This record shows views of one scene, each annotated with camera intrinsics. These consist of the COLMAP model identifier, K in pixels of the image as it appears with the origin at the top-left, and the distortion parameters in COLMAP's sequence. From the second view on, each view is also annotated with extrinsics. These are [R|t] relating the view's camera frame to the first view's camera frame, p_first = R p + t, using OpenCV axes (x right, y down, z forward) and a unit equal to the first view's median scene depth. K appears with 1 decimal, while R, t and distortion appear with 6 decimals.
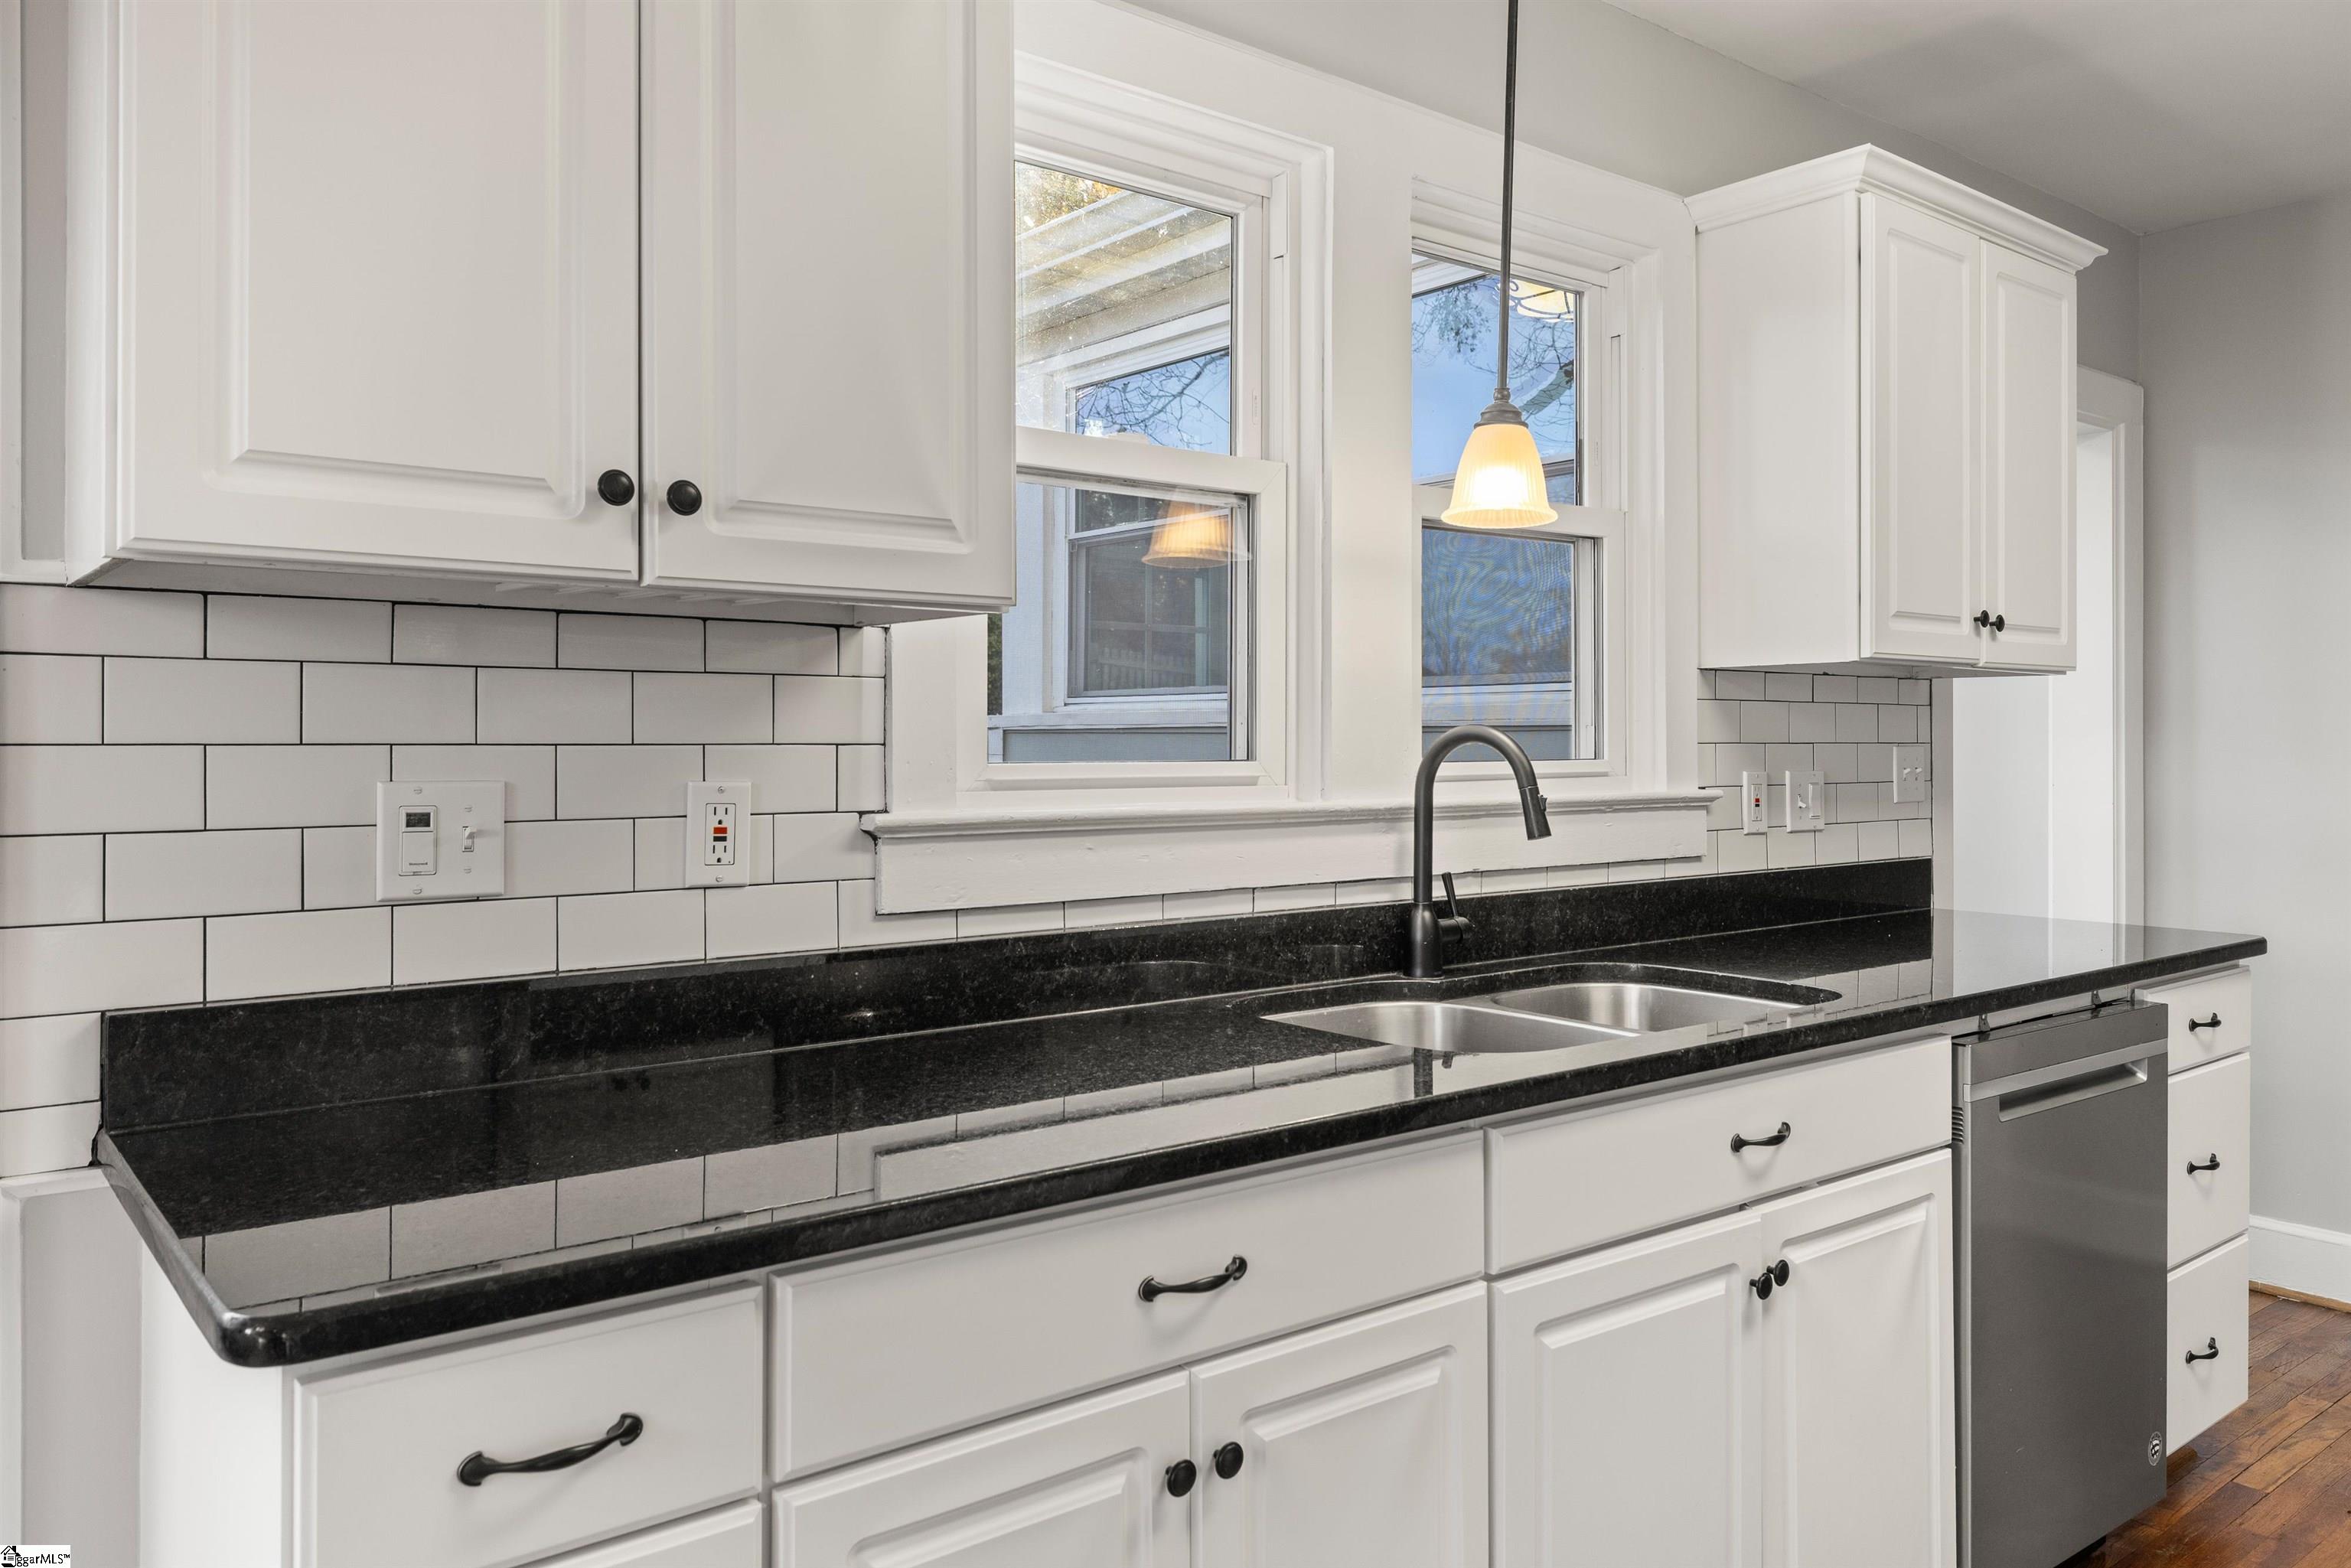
lens RADIAL K [[1652.6, 0, 1207.1], [0, 1652.6, 739.6], [0, 0, 1]] dist [0.011956, -0.014271]
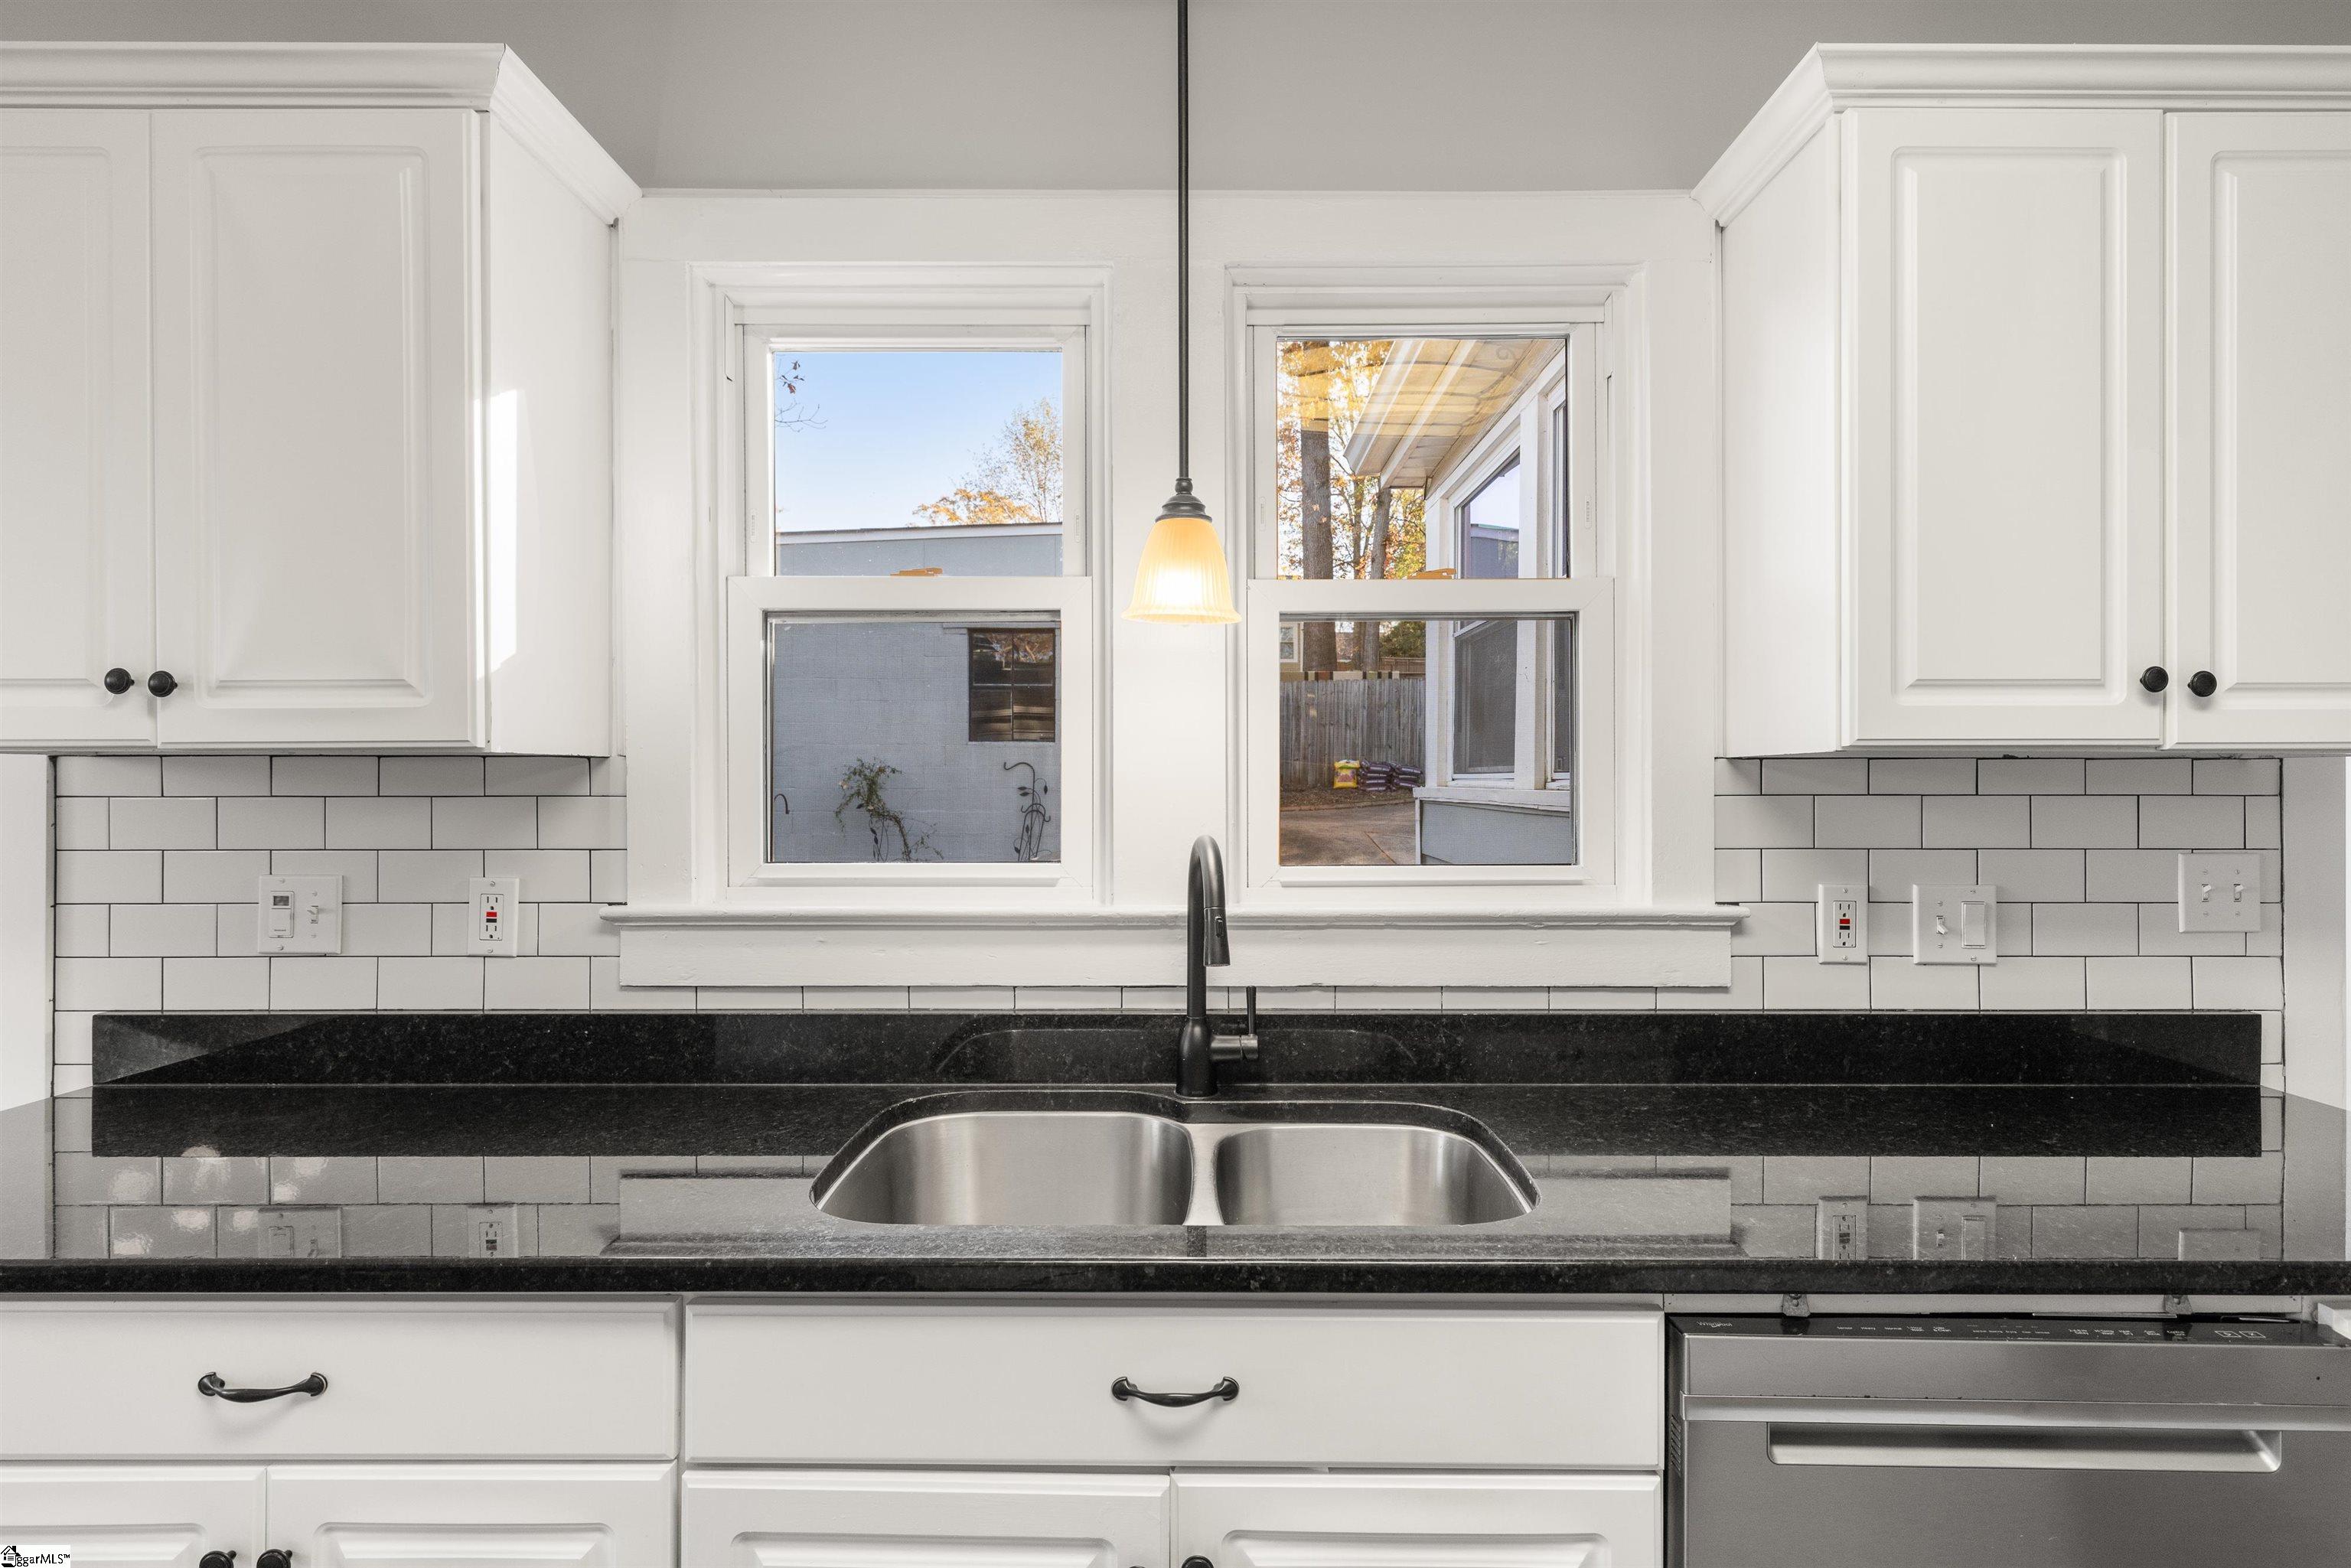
lens RADIAL K [[1176.7, 0, 1190.4], [0, 1176.7, 784.3], [0, 0, 1]] dist [0.005942, 0.000355]
pose [[0.778977, 0.000530, -0.627052, 0.597791], [0.001572, 0.999995, 0.002798, -0.041878], [0.627050, -0.003166, 0.778973, 0.492999]]
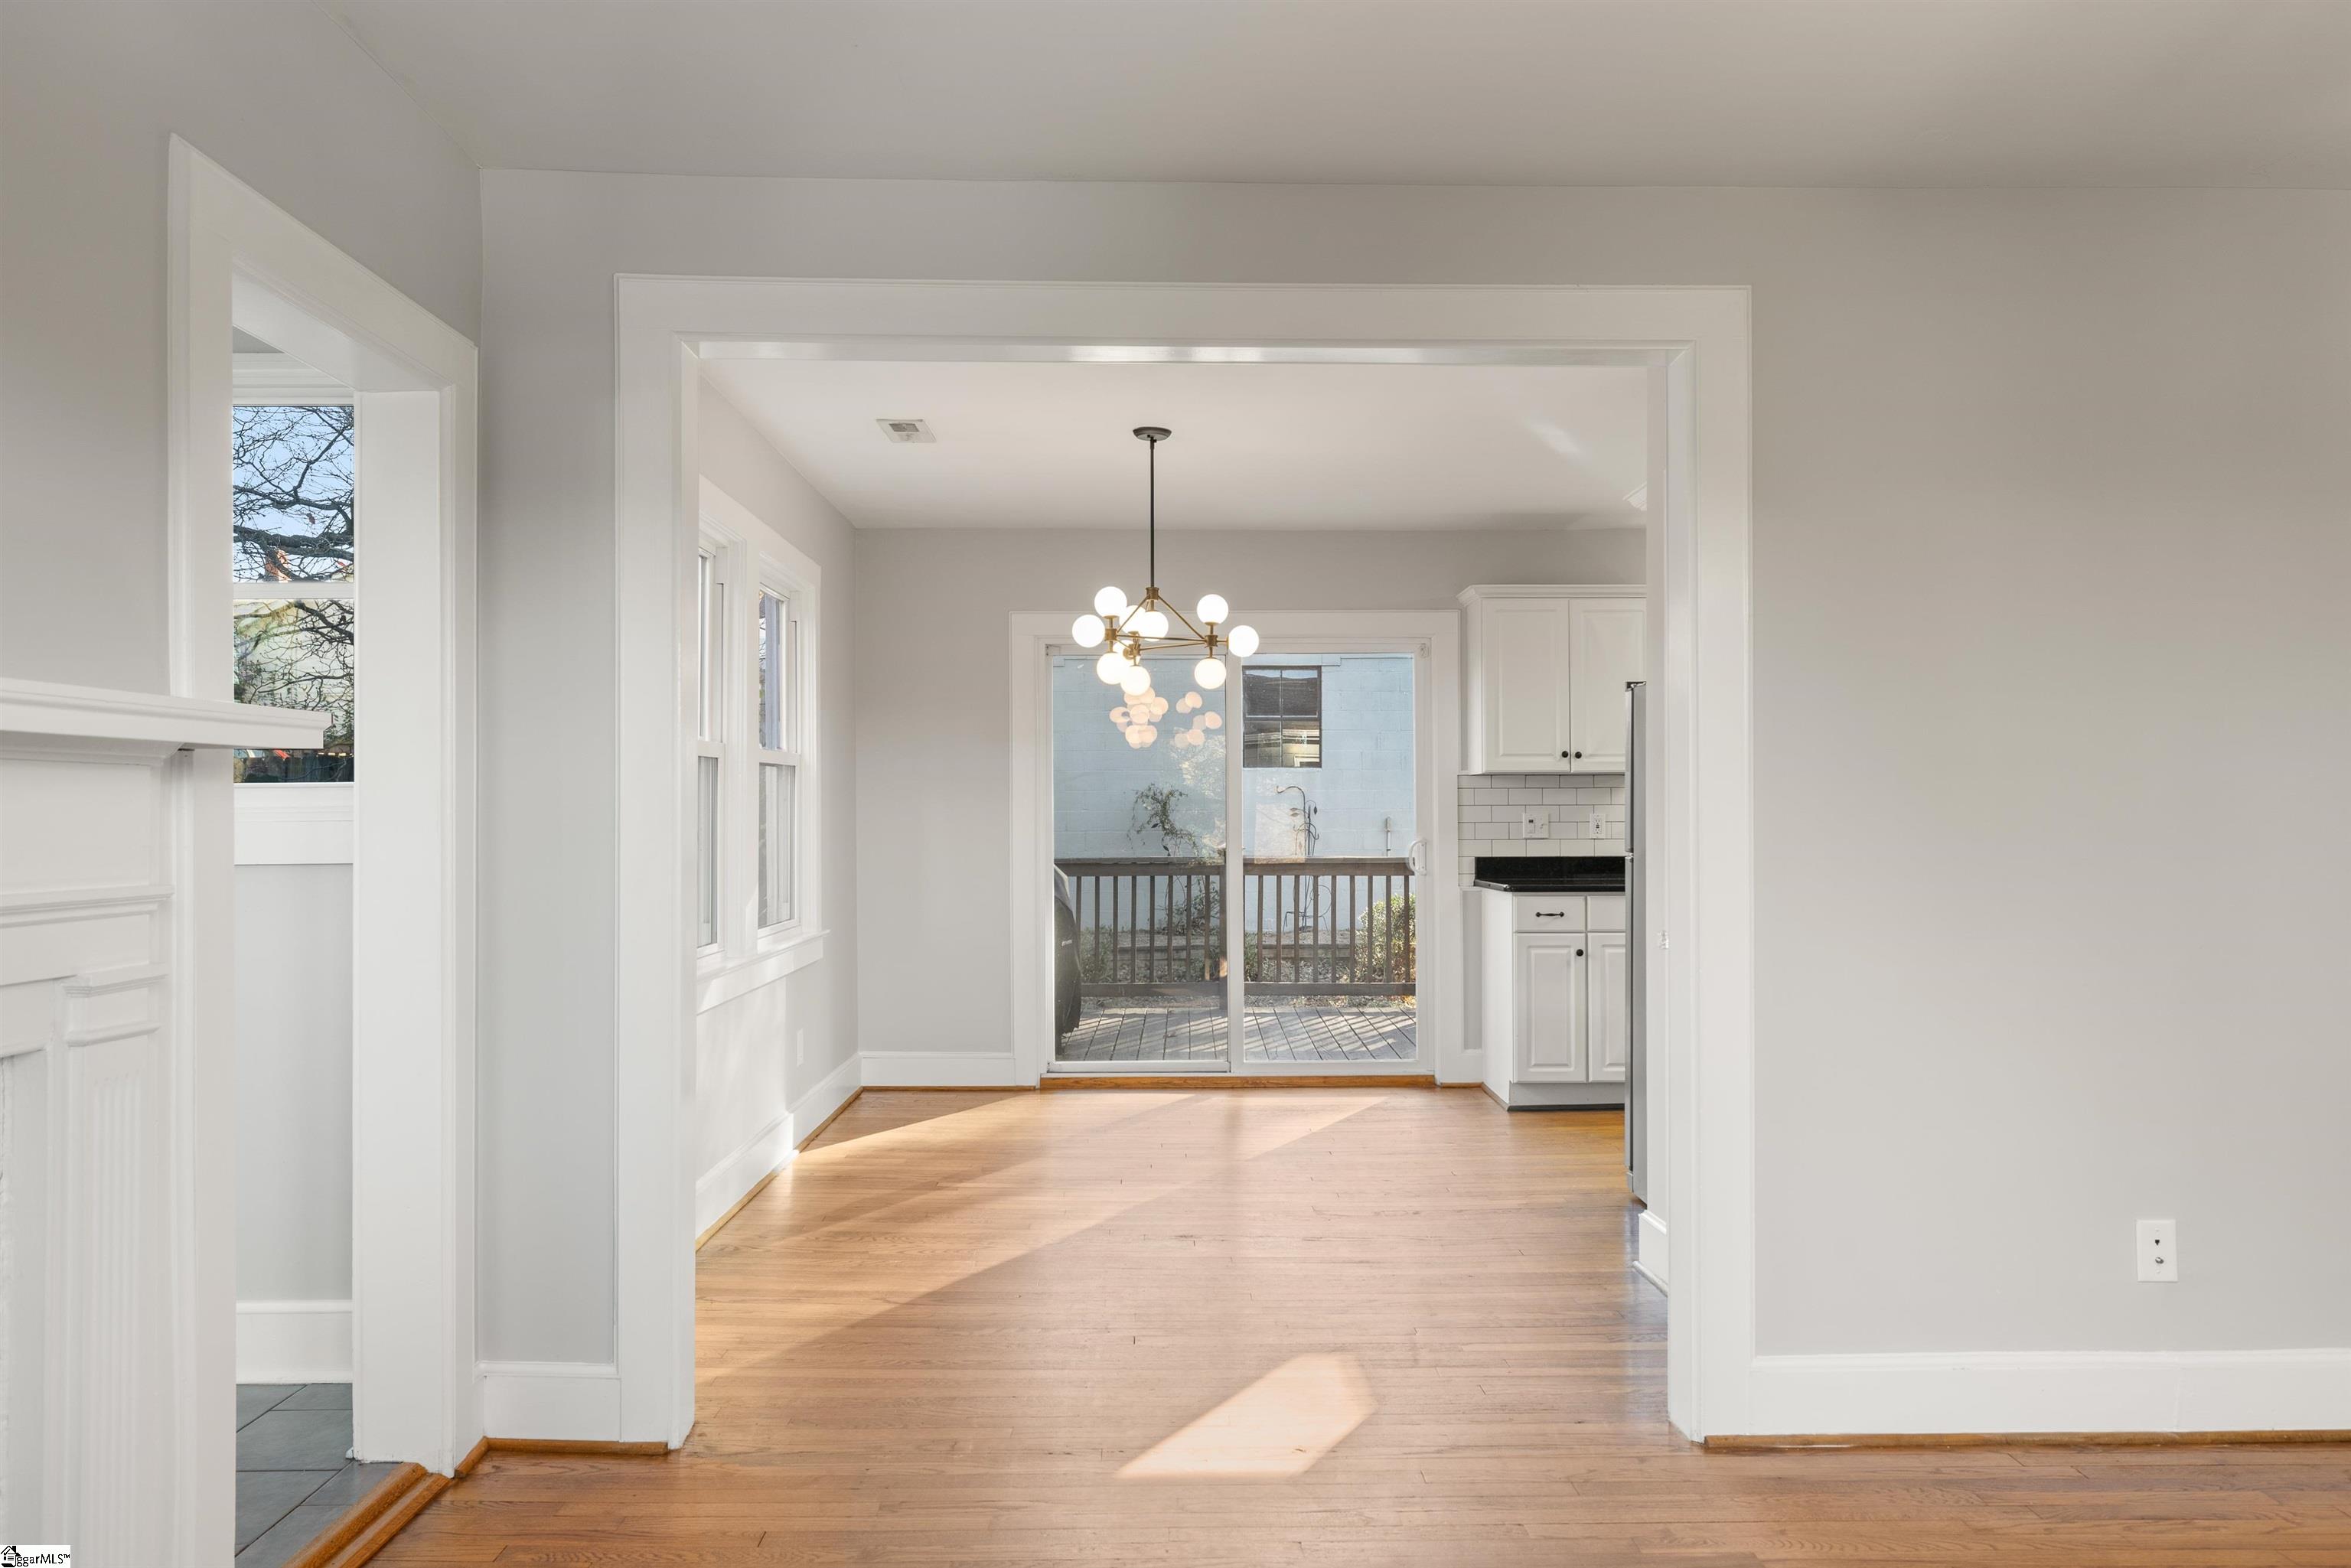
lens RADIAL K [[1652.6, 0, 1178.2], [0, 1652.6, 795.9], [0, 0, 1]] dist [0.011956, -0.014271]
pose [[0.788042, -0.013229, -0.615480, 1.165436], [0.006263, 0.999890, -0.013473, 0.024307], [0.615590, 0.006762, 0.788038, -2.378878]]
